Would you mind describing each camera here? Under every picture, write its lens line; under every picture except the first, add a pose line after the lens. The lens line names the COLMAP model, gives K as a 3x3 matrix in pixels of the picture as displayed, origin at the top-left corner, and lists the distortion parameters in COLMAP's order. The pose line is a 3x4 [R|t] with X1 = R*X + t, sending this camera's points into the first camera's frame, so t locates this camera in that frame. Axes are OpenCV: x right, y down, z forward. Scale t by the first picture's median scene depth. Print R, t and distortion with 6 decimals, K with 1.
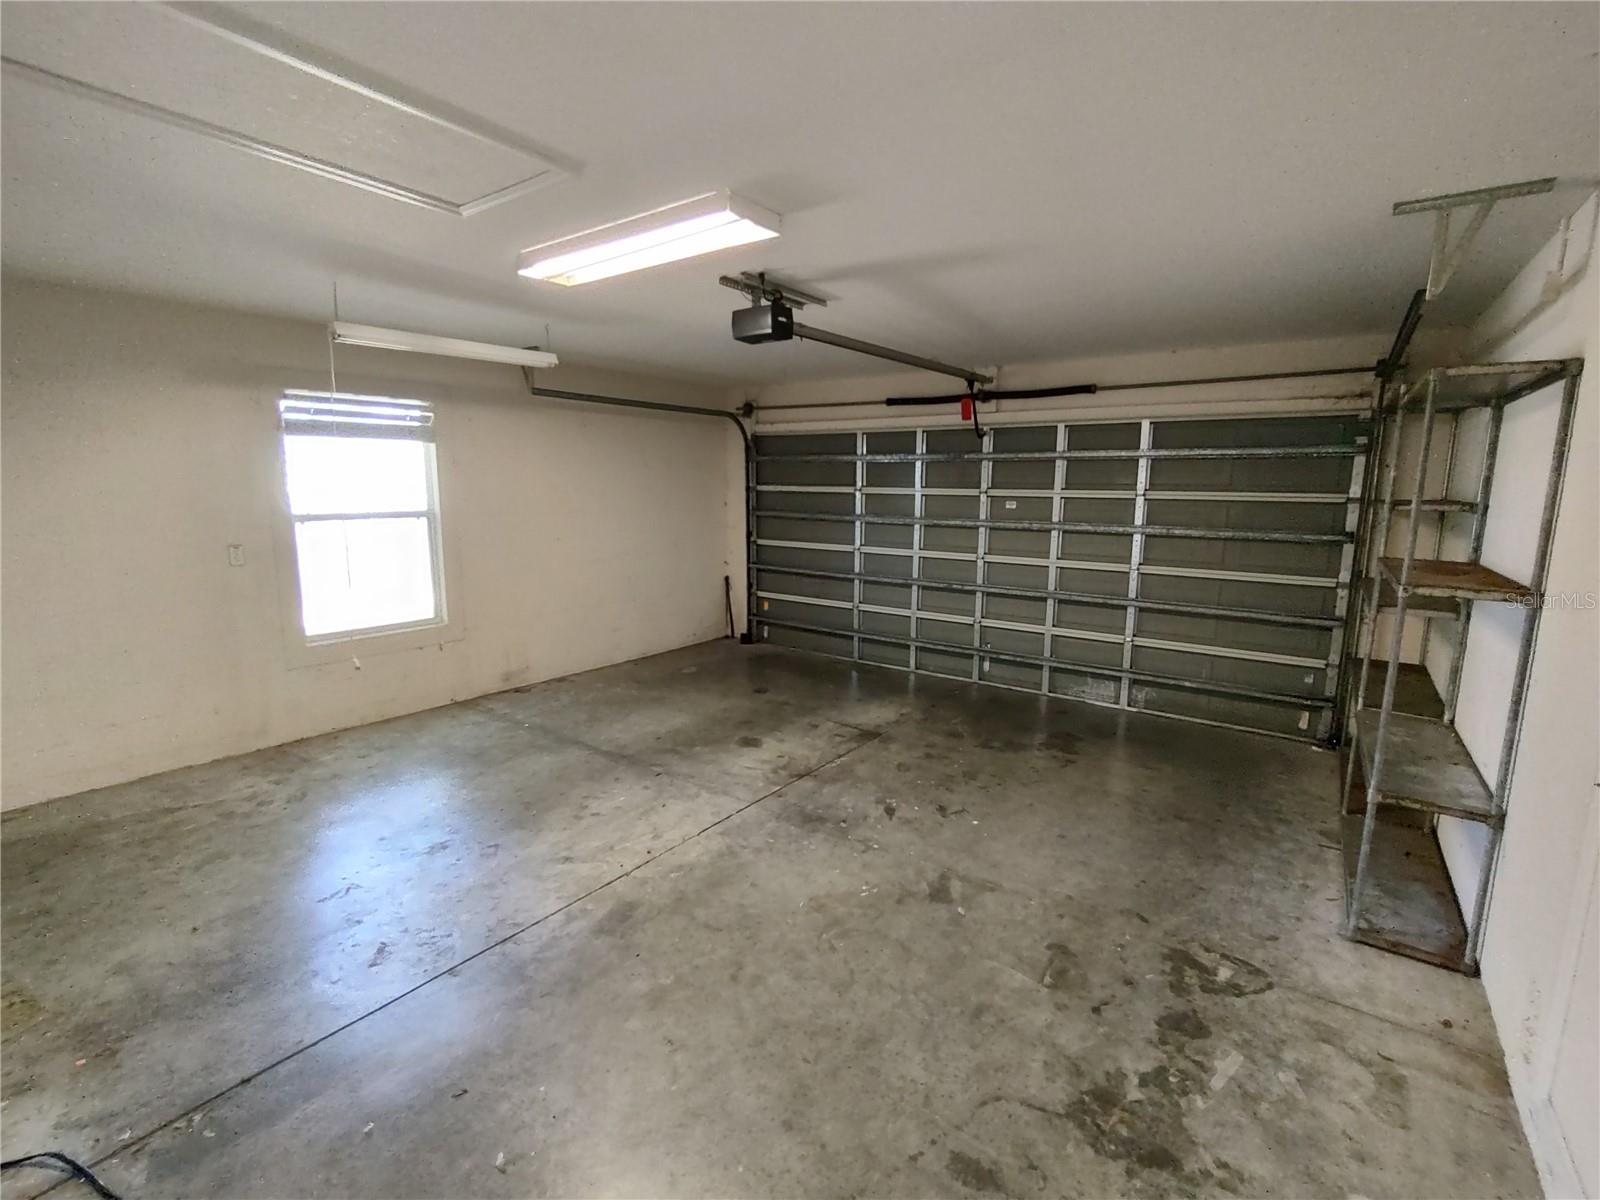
lens RADIAL K [[721.9, 0, 796.8], [0, 721.9, 595.9], [0, 0, 1]] dist [-0.000649, 0.003122]
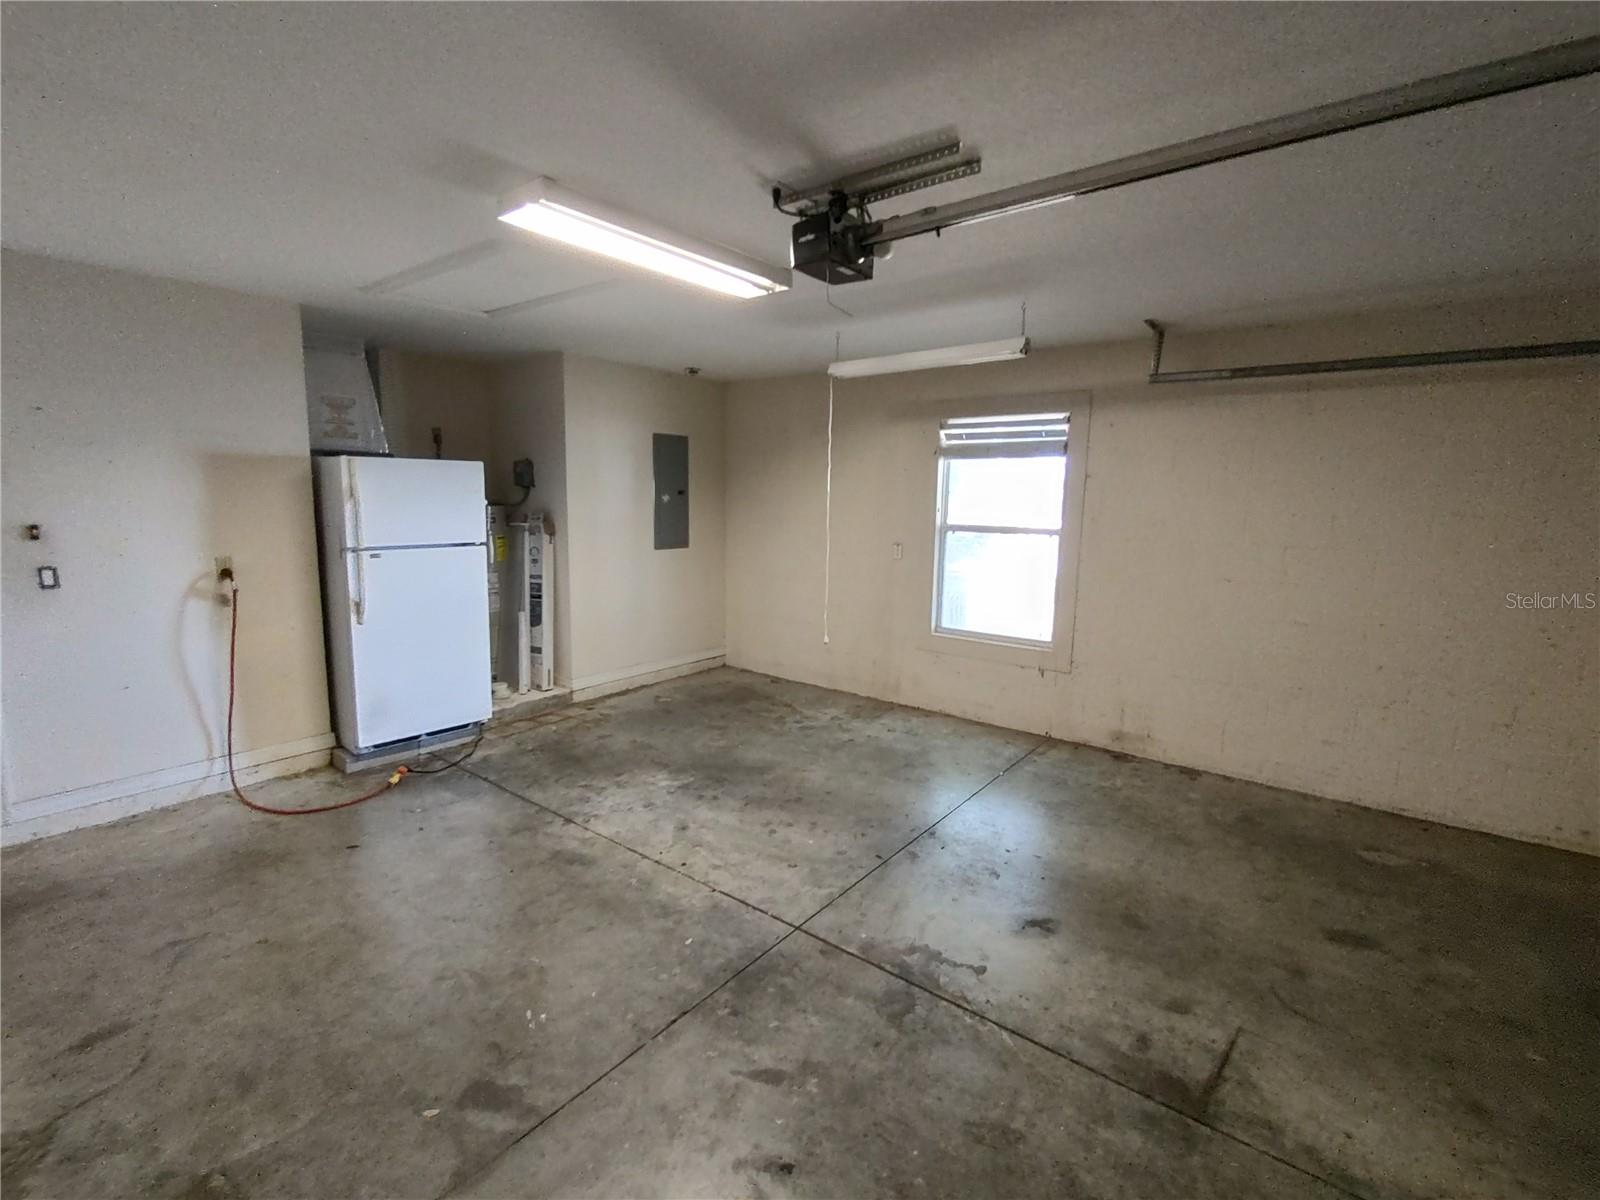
lens RADIAL K [[721.9, 0, 797.1], [0, 721.9, 603.9], [0, 0, 1]] dist [-0.000649, 0.003122]
pose [[-0.024887, 0.138288, -0.990079, 0.523509], [-0.174693, 0.974546, 0.140509, -0.112840], [0.984308, 0.176457, -0.000096, 0.802946]]
